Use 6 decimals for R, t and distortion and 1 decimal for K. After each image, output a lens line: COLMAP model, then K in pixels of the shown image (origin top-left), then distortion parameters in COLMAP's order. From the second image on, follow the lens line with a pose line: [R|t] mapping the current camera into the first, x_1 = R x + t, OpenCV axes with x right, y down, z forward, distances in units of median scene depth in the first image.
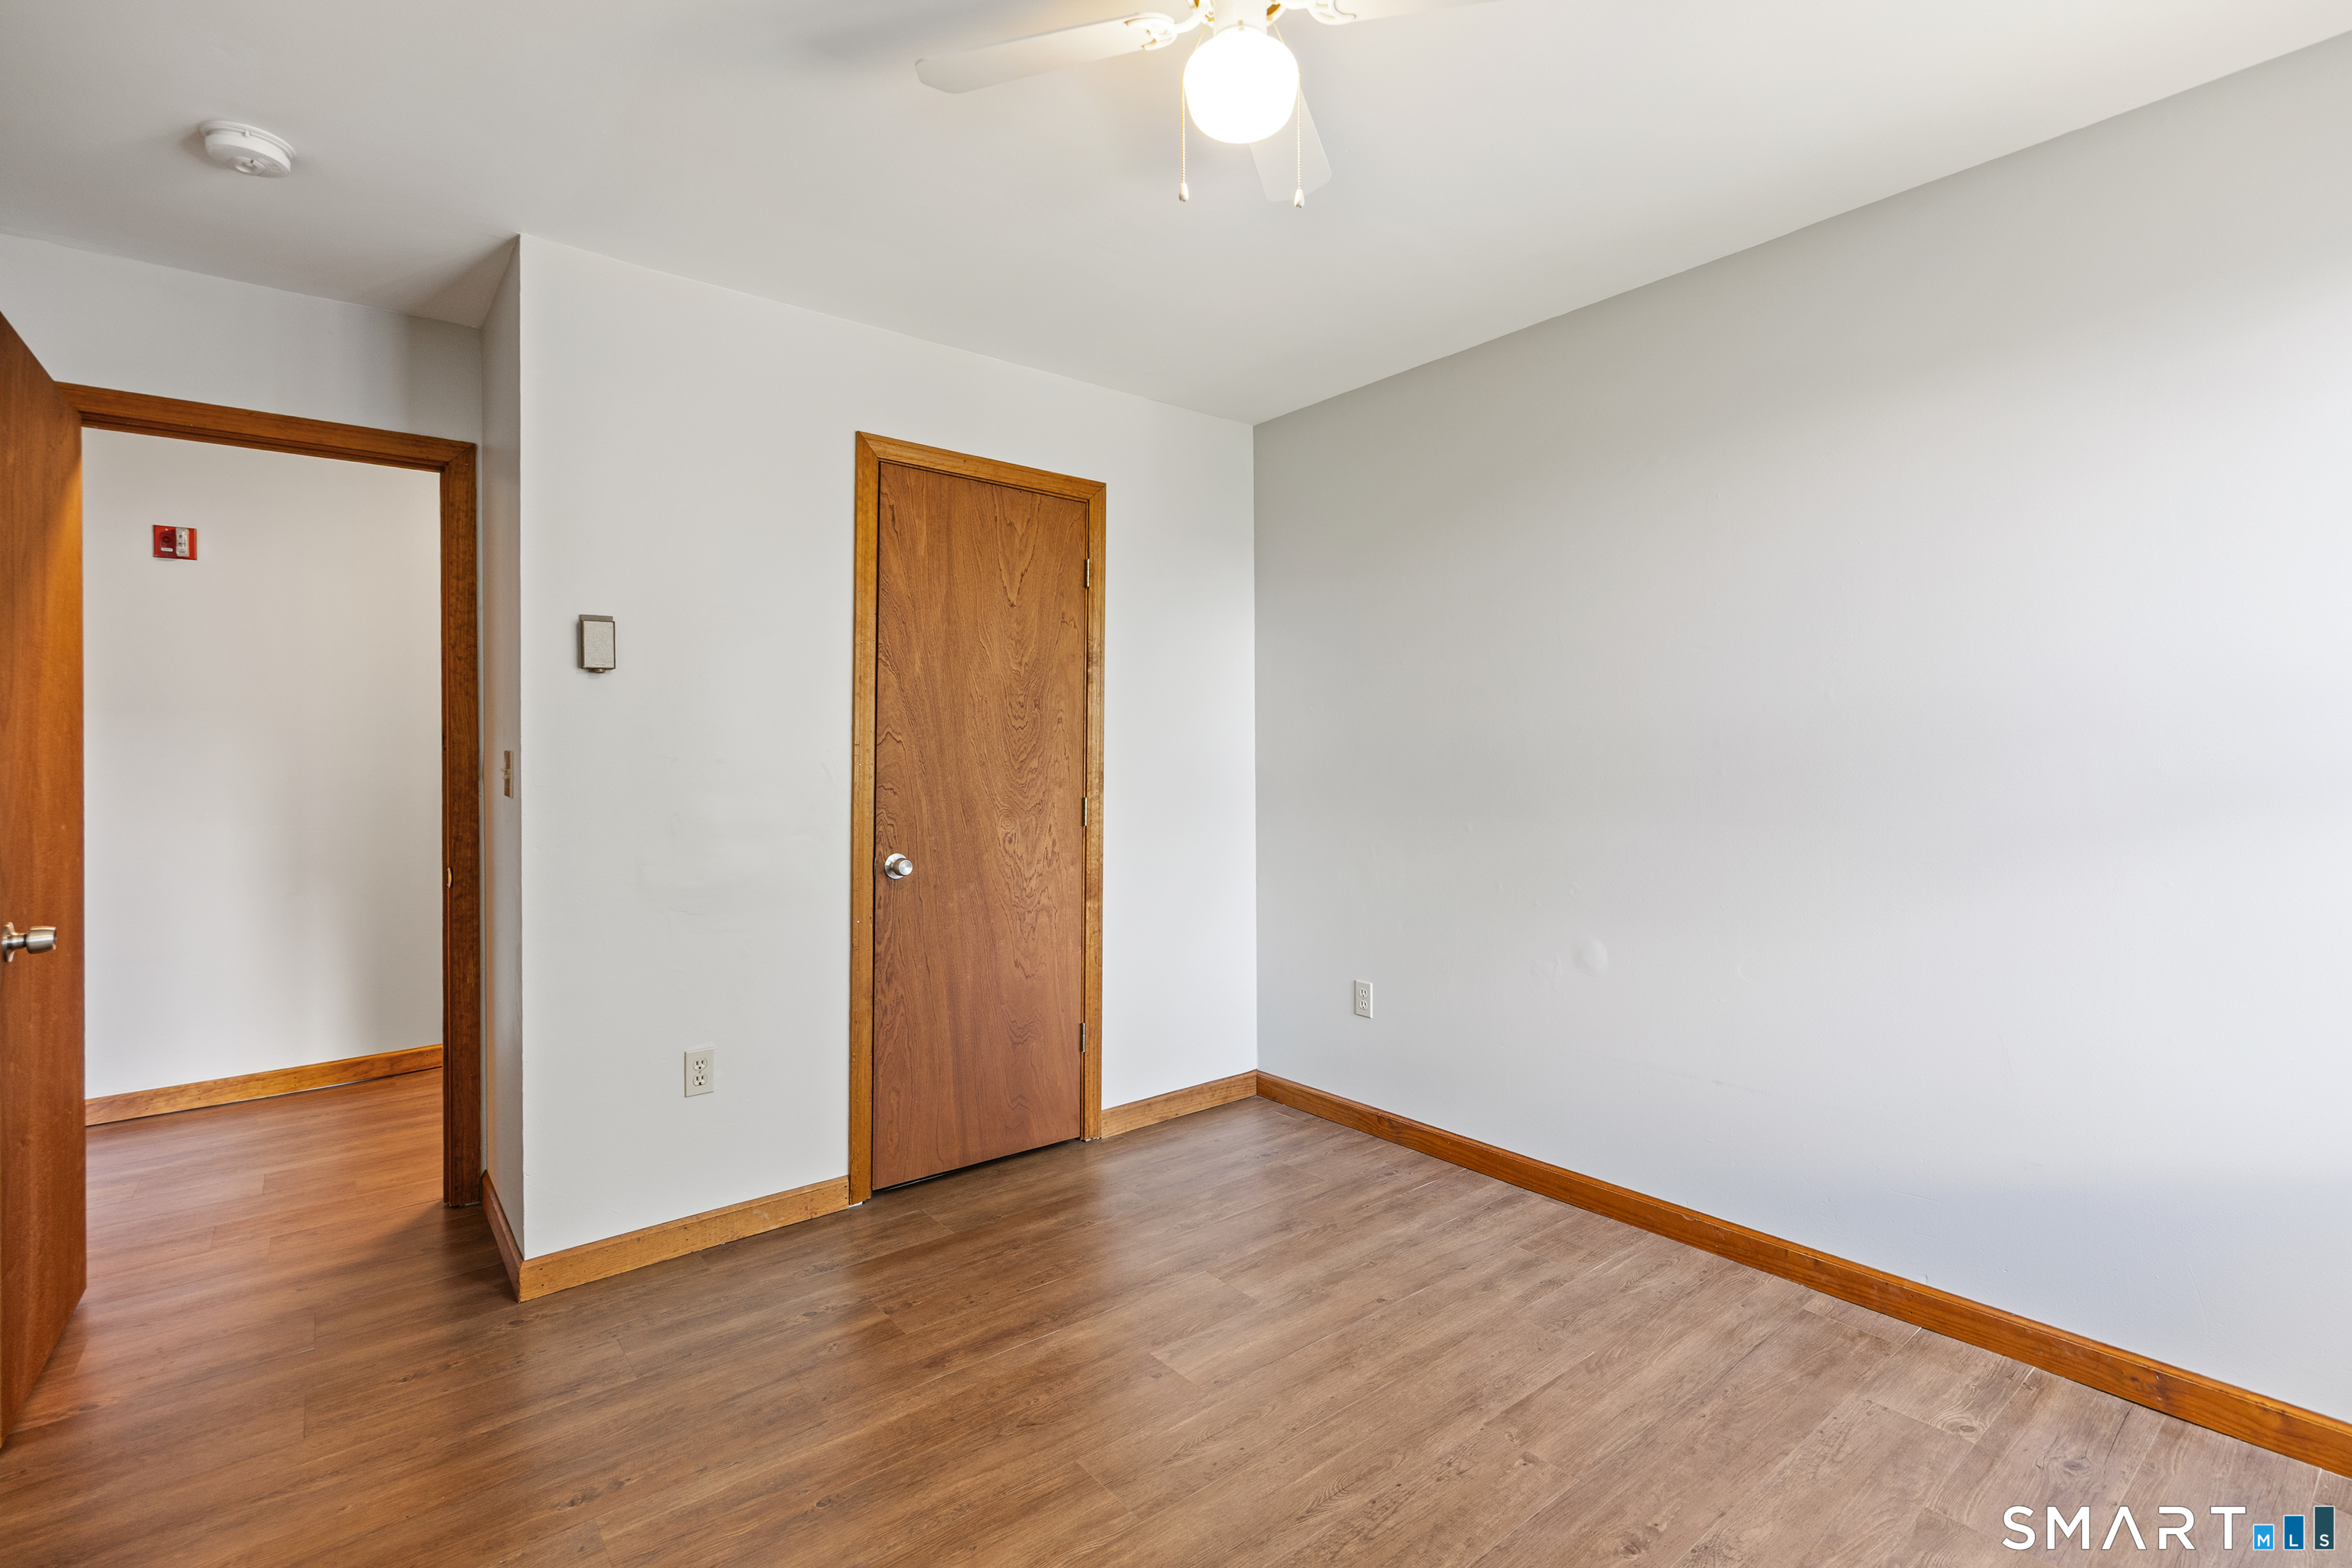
lens RADIAL K [[1069.0, 0, 1172.6], [0, 1069.0, 767.4], [0, 0, 1]] dist [0.001781, 0.000526]
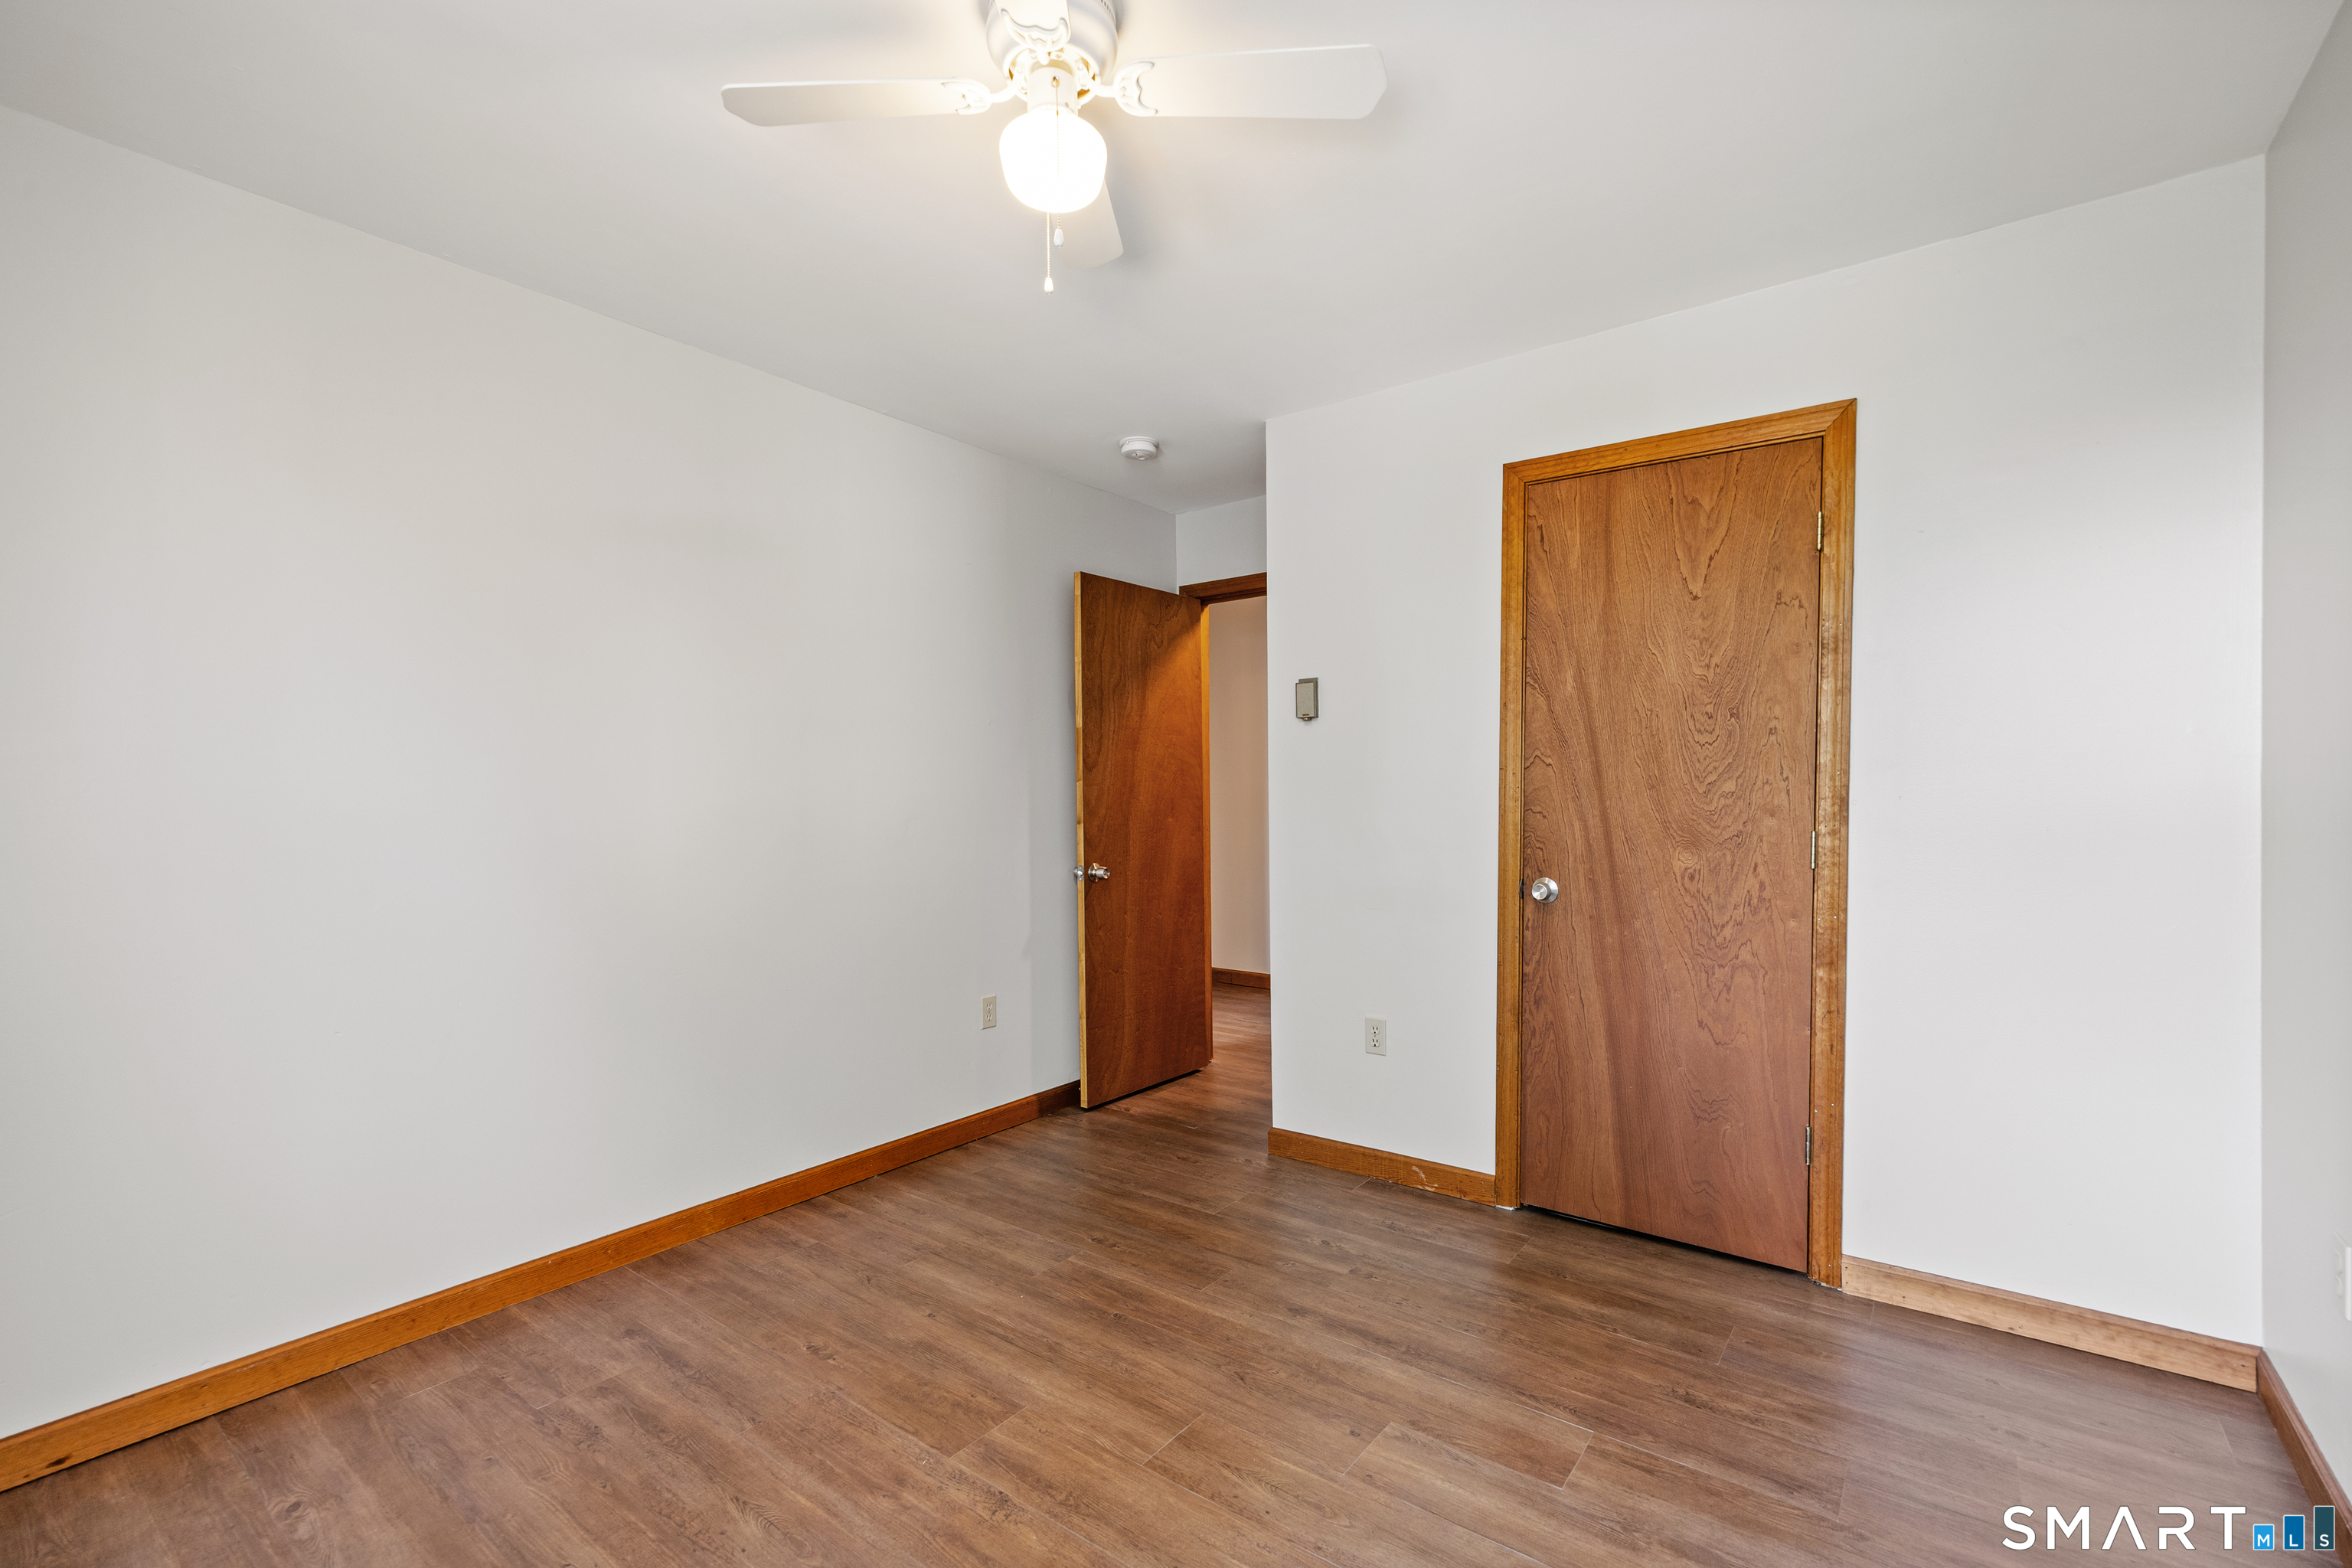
lens RADIAL K [[1020.9, 0, 1209.4], [0, 1020.9, 814.2], [0, 0, 1]] dist [0.000402, -0.000001]
pose [[0.252900, 0.025502, -0.967156, 0.554281], [-0.000851, 0.999658, 0.026136, -0.002381], [0.967492, -0.005787, 0.252835, 0.442210]]
